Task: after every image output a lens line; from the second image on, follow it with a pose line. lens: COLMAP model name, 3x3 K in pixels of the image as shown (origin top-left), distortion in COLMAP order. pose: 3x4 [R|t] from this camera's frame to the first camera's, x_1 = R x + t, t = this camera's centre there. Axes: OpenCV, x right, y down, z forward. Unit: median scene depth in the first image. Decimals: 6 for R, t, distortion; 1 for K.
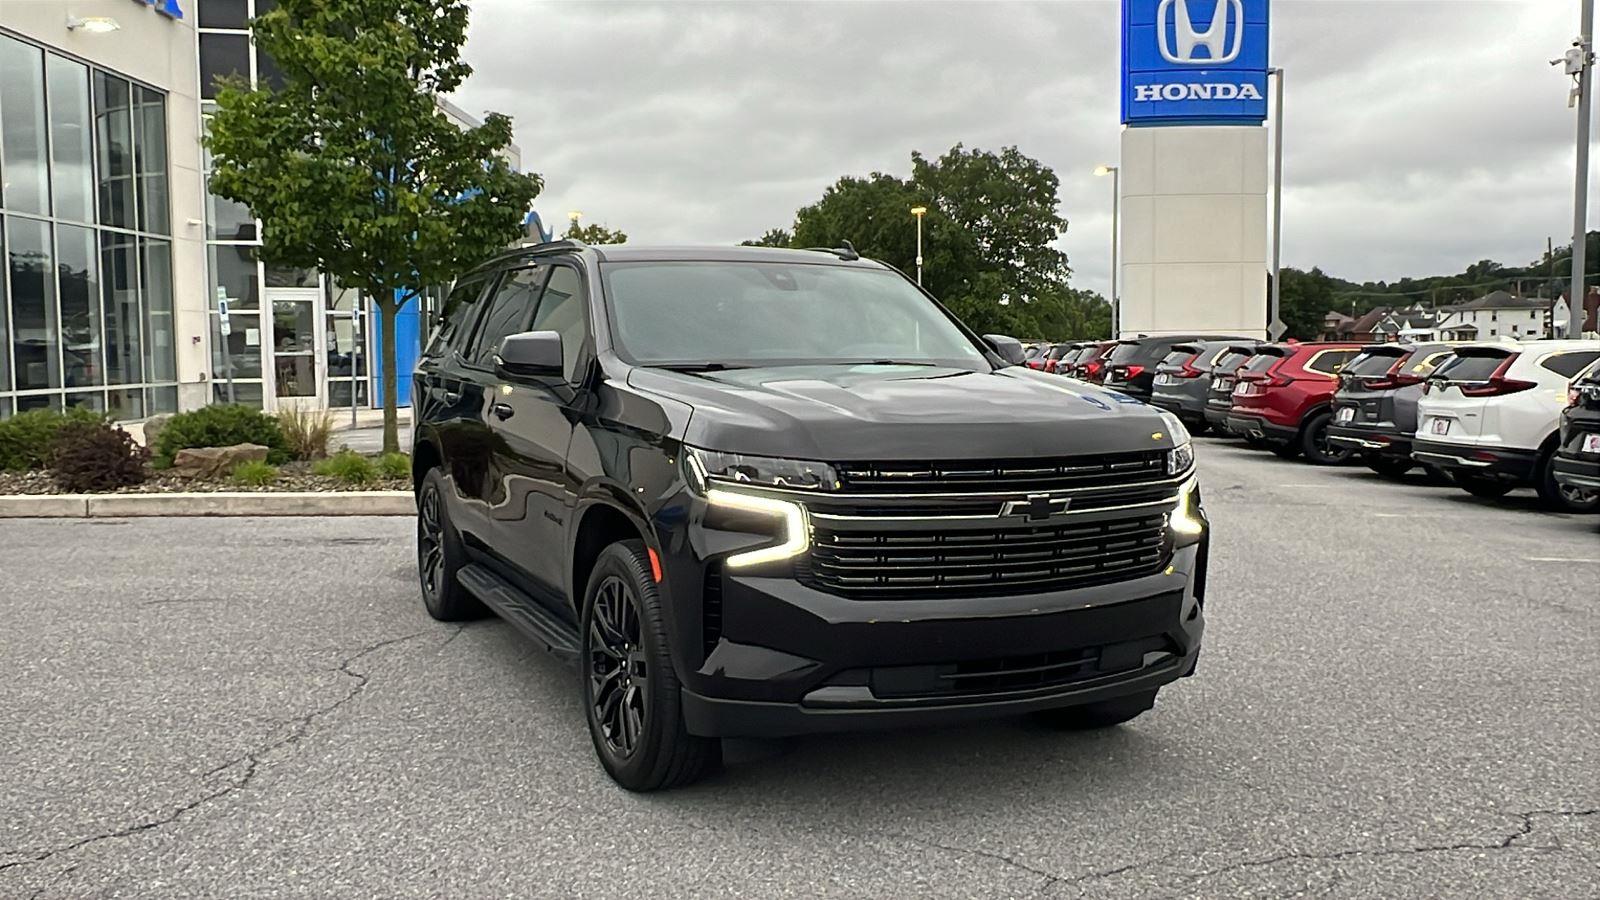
lens RADIAL K [[1389.7, 0, 791.0], [0, 1389.7, 453.7], [0, 0, 1]] dist [0.001433, -0.005278]
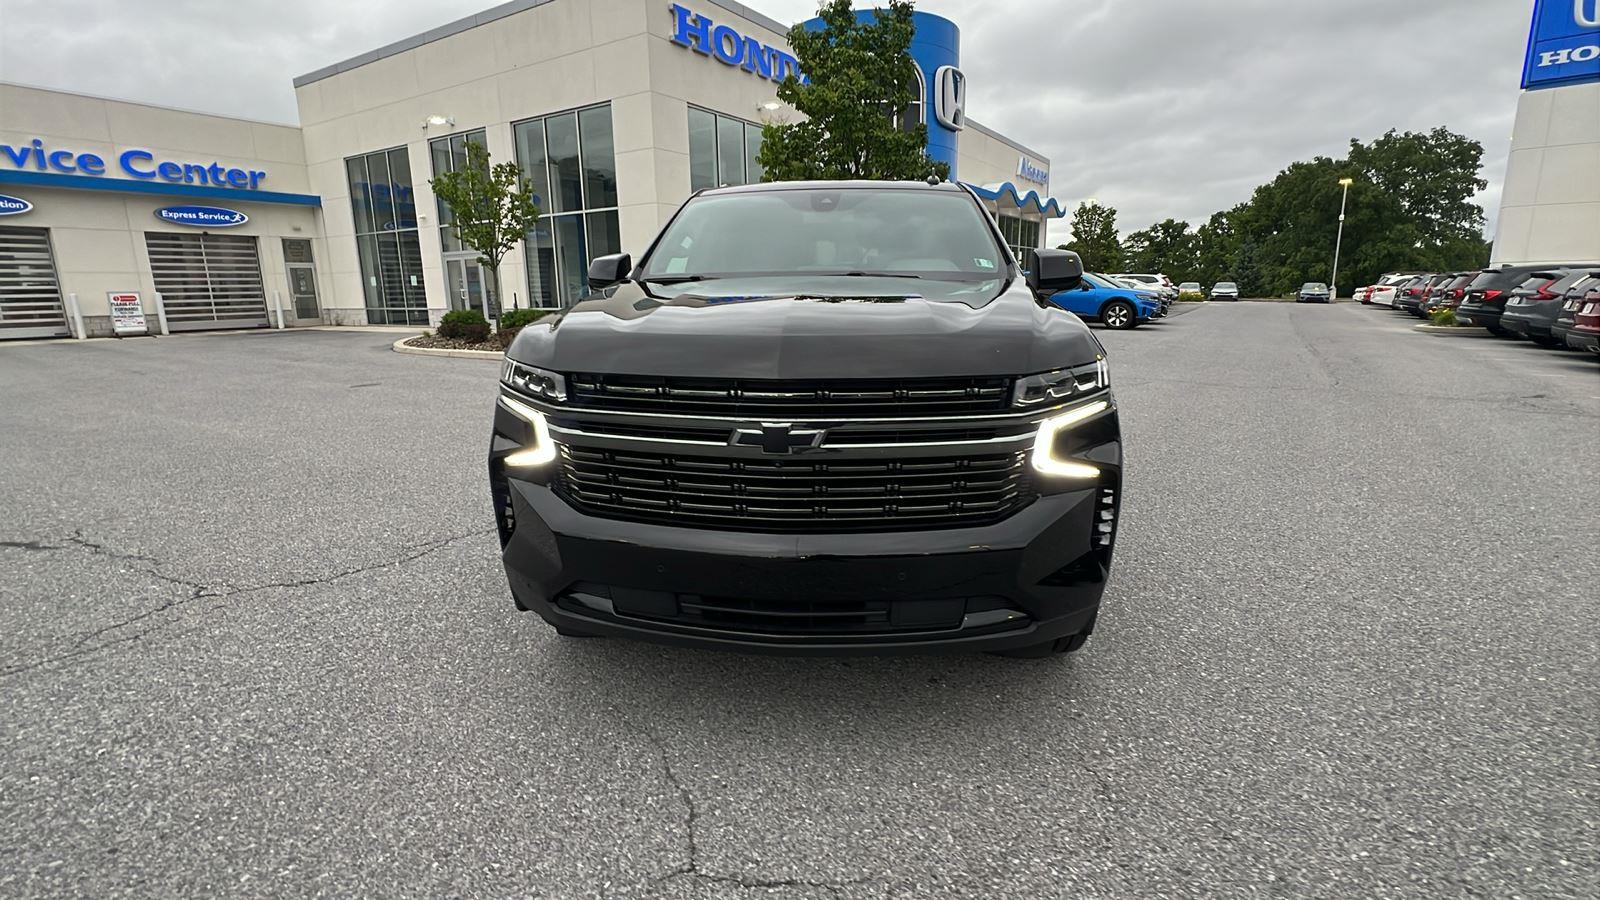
lens RADIAL K [[732.4, 0, 795.4], [0, 732.4, 450.0], [0, 0, 1]] dist [-0.000814, -0.001205]
pose [[0.852157, 0.108207, -0.511977, 0.130340], [-0.031590, 0.987240, 0.156075, -0.007649], [0.522332, -0.116827, 0.844701, 0.195277]]
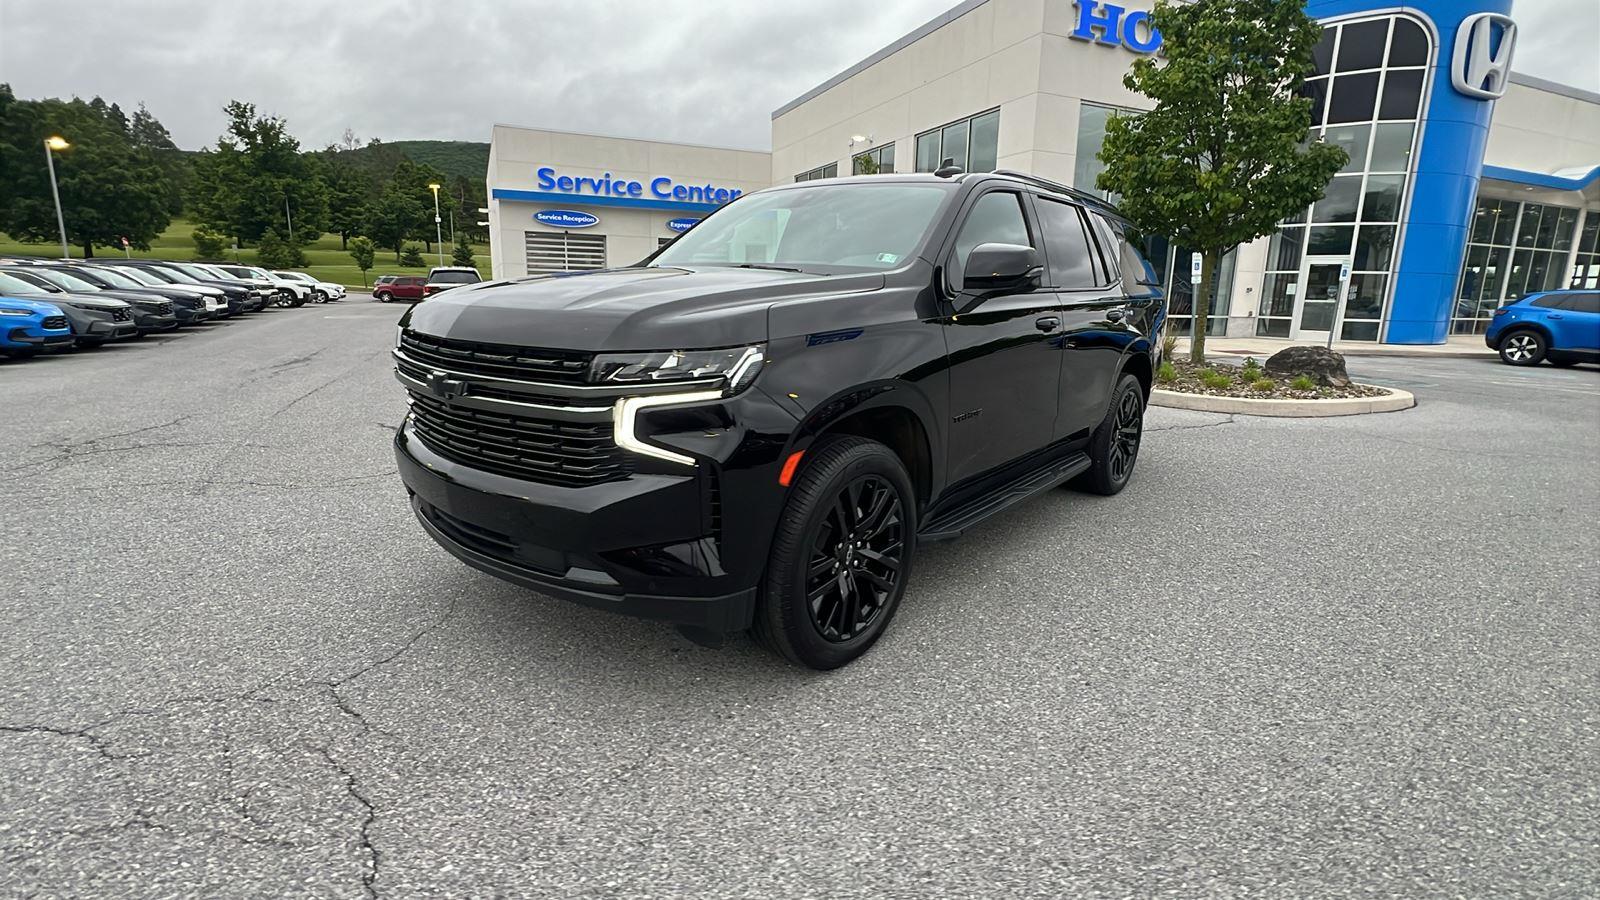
lens RADIAL K [[732.4, 0, 795.4], [0, 732.4, 450.0], [0, 0, 1]] dist [-0.000814, -0.001205]
pose [[0.416066, 0.209179, -0.884948, 0.252191], [-0.097172, 0.977837, 0.185450, -0.013769], [0.904128, 0.008833, 0.427171, 0.314453]]
